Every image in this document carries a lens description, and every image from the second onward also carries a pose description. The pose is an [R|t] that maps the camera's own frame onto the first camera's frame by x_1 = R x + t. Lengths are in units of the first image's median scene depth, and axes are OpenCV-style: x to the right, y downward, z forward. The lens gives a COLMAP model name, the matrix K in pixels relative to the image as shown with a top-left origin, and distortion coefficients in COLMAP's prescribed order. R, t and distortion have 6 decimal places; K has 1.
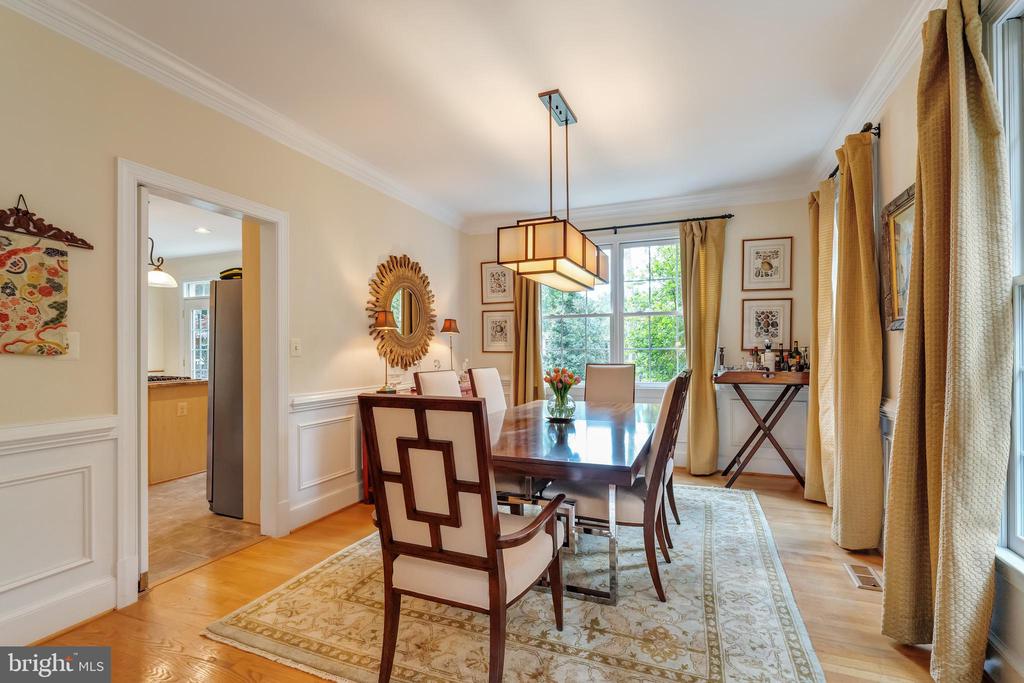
lens RADIAL K [[473.2, 0, 512.4], [0, 473.2, 349.0], [0, 0, 1]] dist [-0.003593, -0.000343]
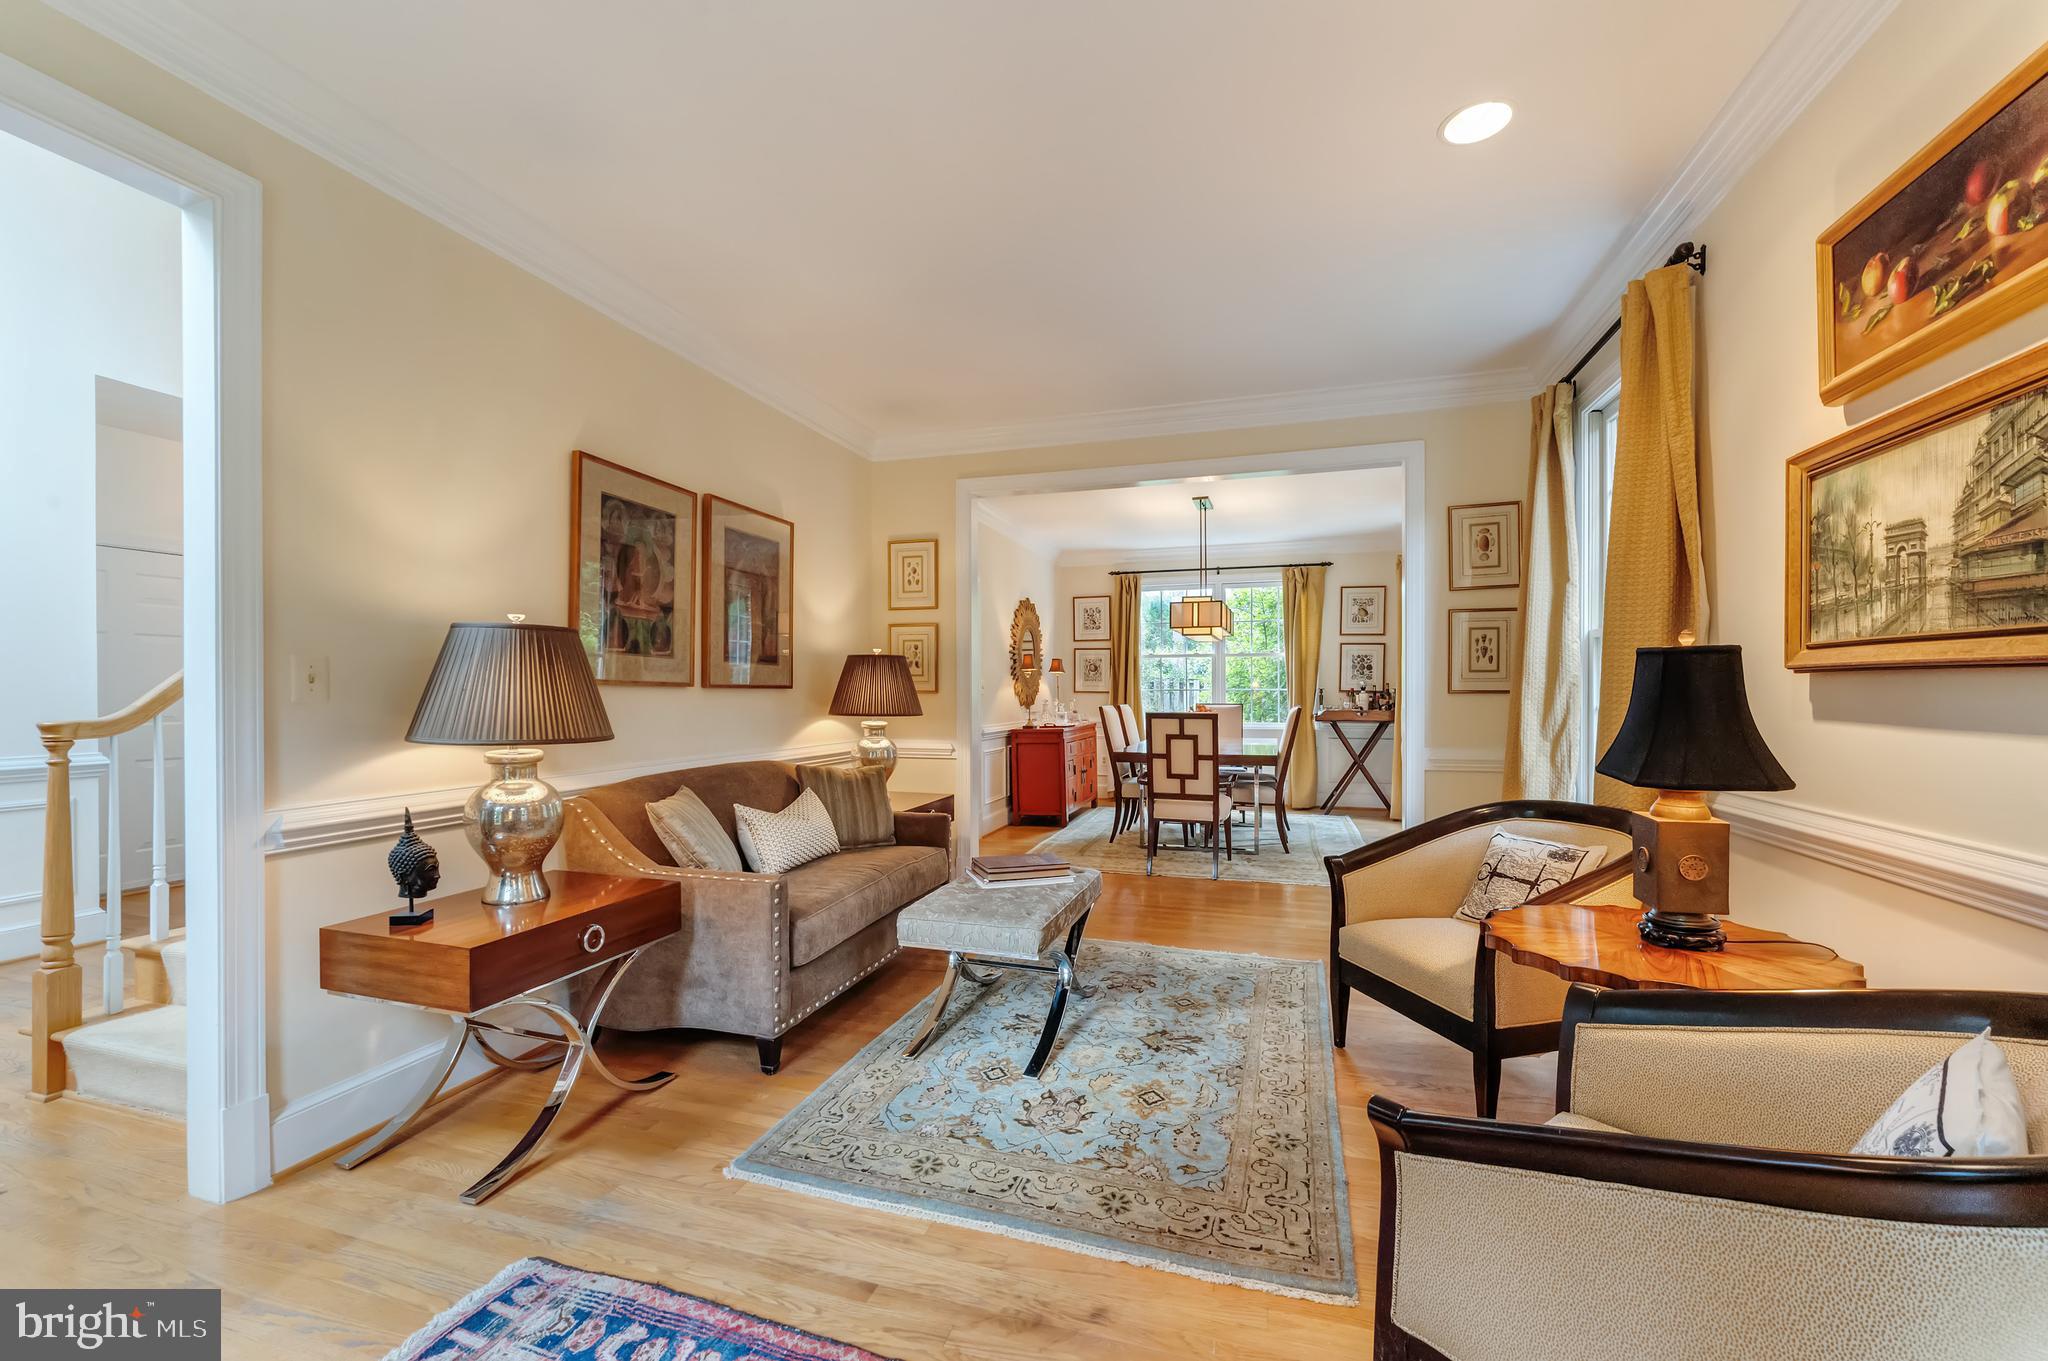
lens RADIAL K [[841.8, 0, 1014.2], [0, 841.8, 693.0], [0, 0, 1]] dist [-0.000206, -0.000002]
pose [[0.996839, 0.005581, 0.079249, -0.589724], [-0.005989, 0.999970, 0.004913, 0.001915], [-0.079219, -0.005372, 0.996843, -1.241167]]
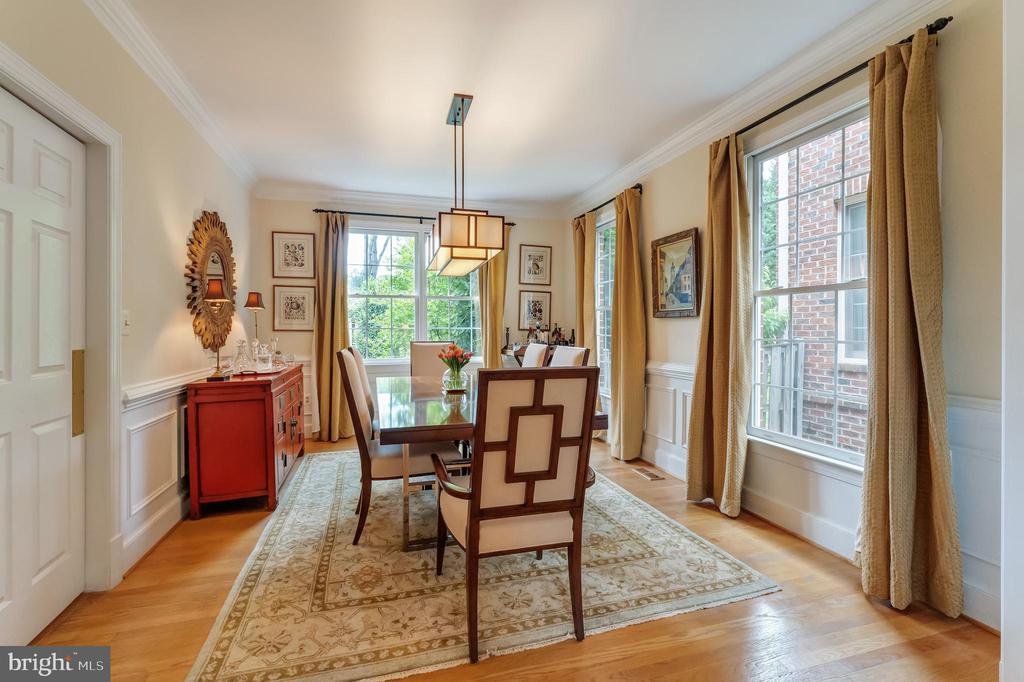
lens RADIAL K [[446.3, 0, 505.7], [0, 446.3, 331.8], [0, 0, 1]] dist [-0.000703, -0.000126]
pose [[0.783212, 0.003189, 0.621746, -0.457854], [-0.006904, 0.999970, 0.003568, 0.005429], [-0.621716, -0.007087, 0.783210, 0.108712]]
